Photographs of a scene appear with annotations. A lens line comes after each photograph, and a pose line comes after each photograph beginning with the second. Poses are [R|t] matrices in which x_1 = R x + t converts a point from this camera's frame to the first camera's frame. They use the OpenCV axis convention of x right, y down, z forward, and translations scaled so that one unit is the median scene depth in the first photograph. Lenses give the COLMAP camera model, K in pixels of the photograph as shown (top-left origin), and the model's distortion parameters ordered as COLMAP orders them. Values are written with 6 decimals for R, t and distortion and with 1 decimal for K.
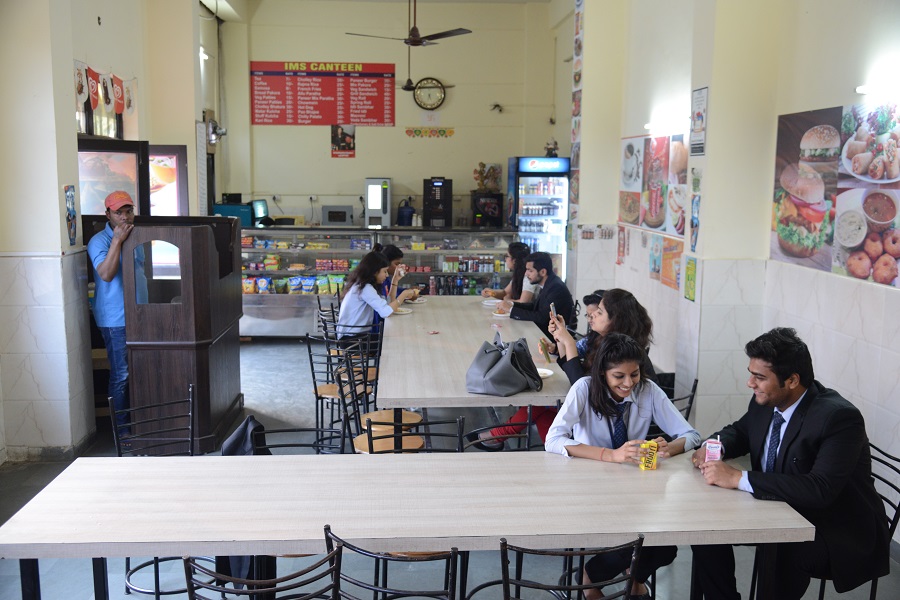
lens RADIAL K [[866.9, 0, 450.2], [0, 866.9, 299.8], [0, 0, 1]] dist [-0.033506, 0.000000]
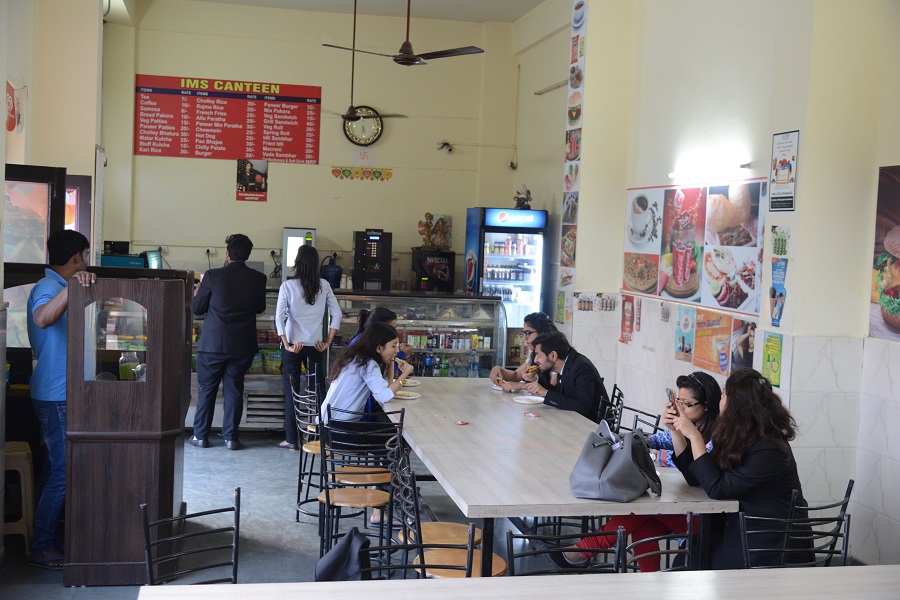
lens RADIAL K [[1084.8, 0, 449.7], [0, 1084.8, 299.9], [0, 0, 1]] dist [-0.024771, 0.000000]
pose [[0.990364, 0.023335, 0.136507, -0.107801], [-0.012308, 0.996632, -0.081072, 0.004238], [-0.137939, 0.078611, 0.987316, 0.013309]]
